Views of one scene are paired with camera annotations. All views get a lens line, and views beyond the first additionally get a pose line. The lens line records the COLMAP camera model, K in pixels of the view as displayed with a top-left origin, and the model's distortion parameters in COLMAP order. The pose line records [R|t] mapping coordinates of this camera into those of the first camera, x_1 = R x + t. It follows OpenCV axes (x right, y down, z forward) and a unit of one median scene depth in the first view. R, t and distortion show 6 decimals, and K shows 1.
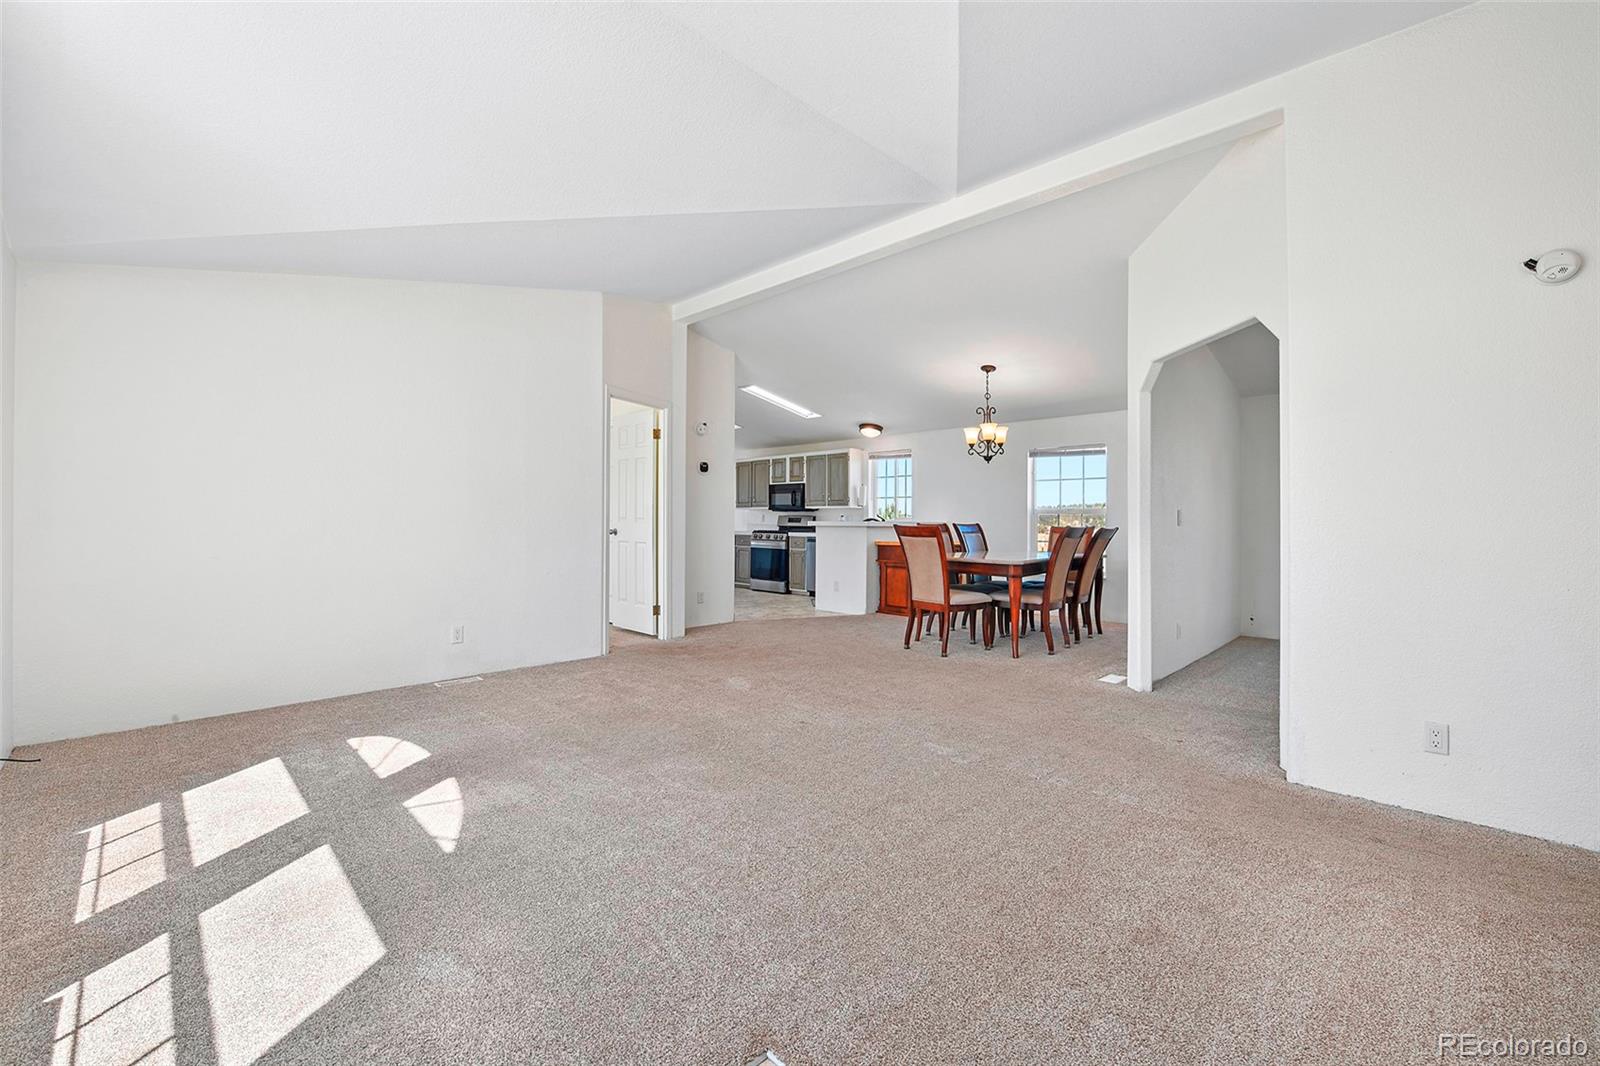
lens RADIAL K [[658.4, 0, 796.5], [0, 658.4, 520.5], [0, 0, 1]] dist [-0.022717, 0.000101]
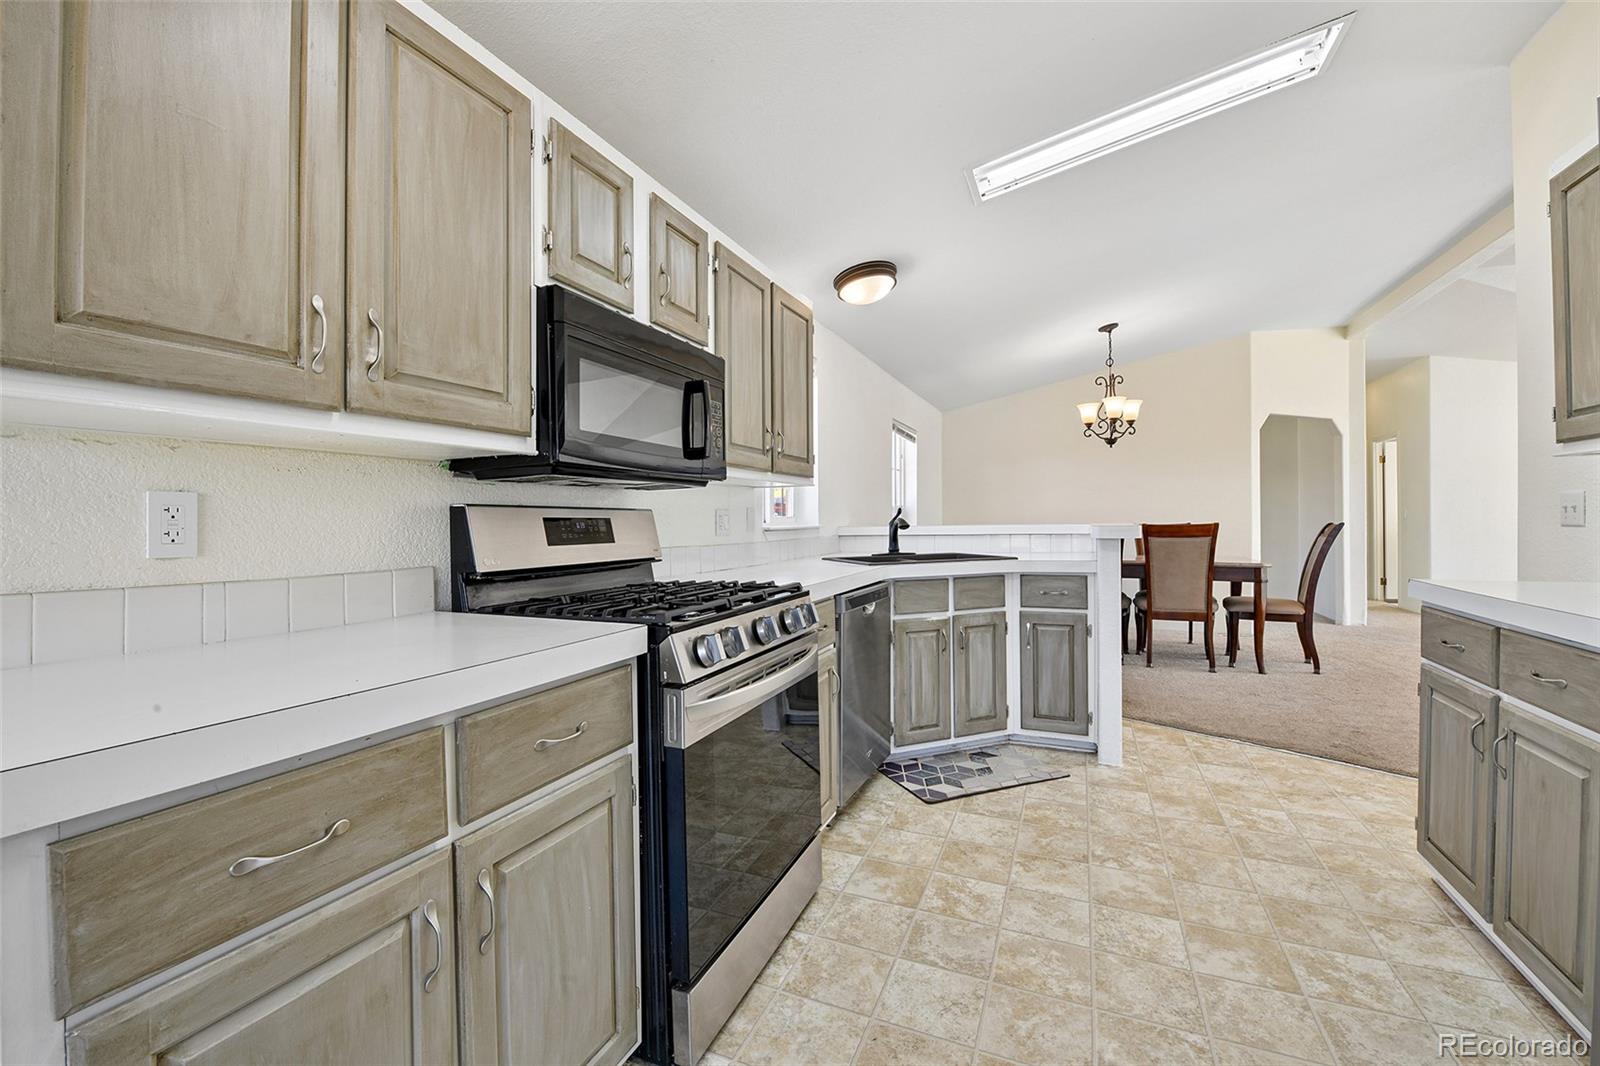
lens RADIAL K [[667.0, 0, 795.7], [0, 667.0, 531.0], [0, 0, 1]] dist [-0.018729, -0.001116]
pose [[-0.359526, -0.013329, 0.933040, -0.305529], [0.011114, 0.999766, 0.018565, -0.005311], [-0.933069, 0.017044, -0.359294, 1.582474]]
